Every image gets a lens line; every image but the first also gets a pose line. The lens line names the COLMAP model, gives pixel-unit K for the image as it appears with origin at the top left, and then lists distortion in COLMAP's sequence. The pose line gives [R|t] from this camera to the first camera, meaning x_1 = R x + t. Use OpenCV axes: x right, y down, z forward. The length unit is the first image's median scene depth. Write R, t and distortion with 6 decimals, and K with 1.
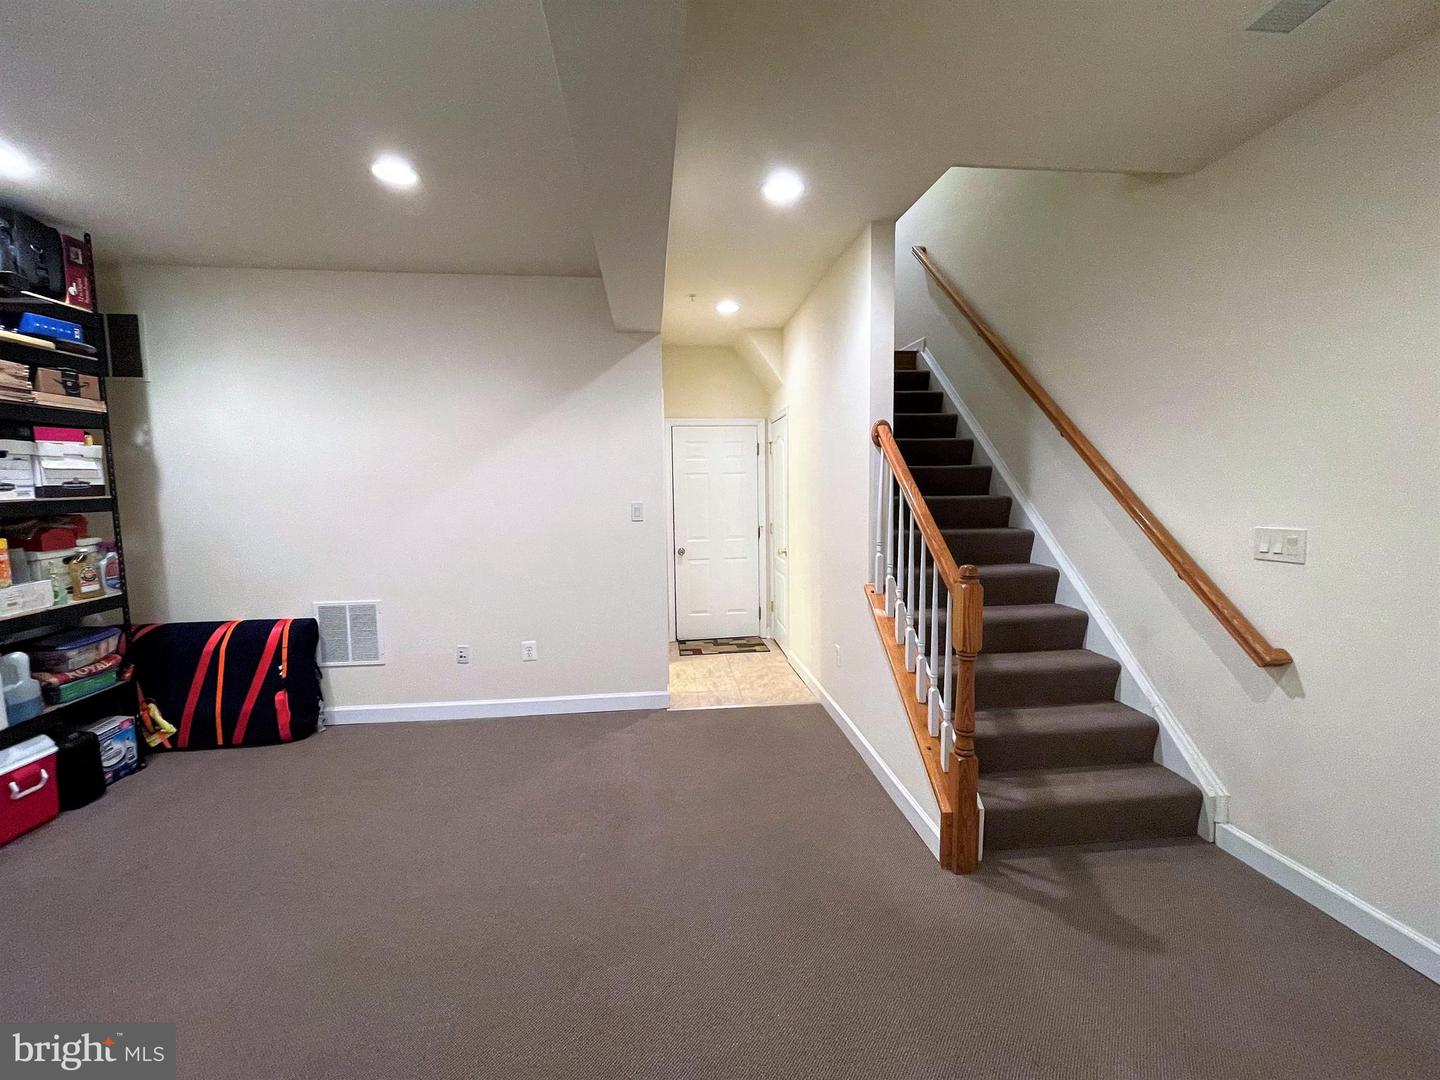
lens RADIAL K [[583.6, 0, 712.6], [0, 583.6, 536.3], [0, 0, 1]] dist [0.000125, -0.000013]
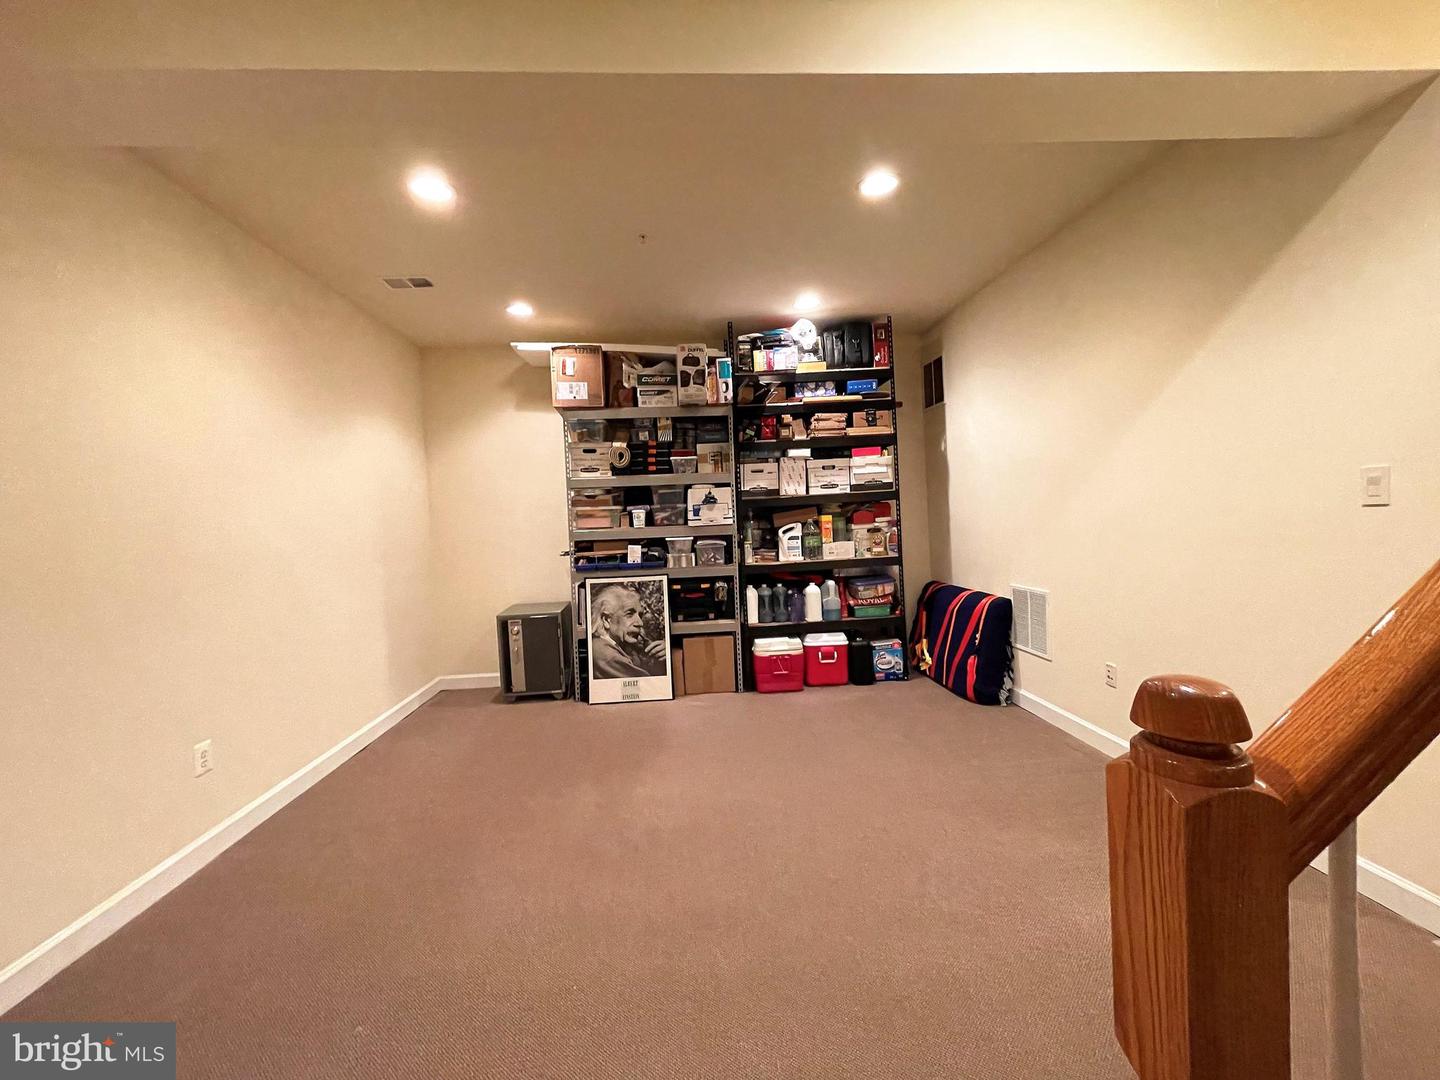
lens RADIAL K [[583.6, 0, 709.4], [0, 583.6, 535.7], [0, 0, 1]] dist [0.000125, -0.000013]
pose [[-0.050087, 0.045182, -0.997722, 0.486942], [-0.041175, 0.998034, 0.047263, -0.002097], [0.997896, 0.043448, -0.048128, 0.623193]]
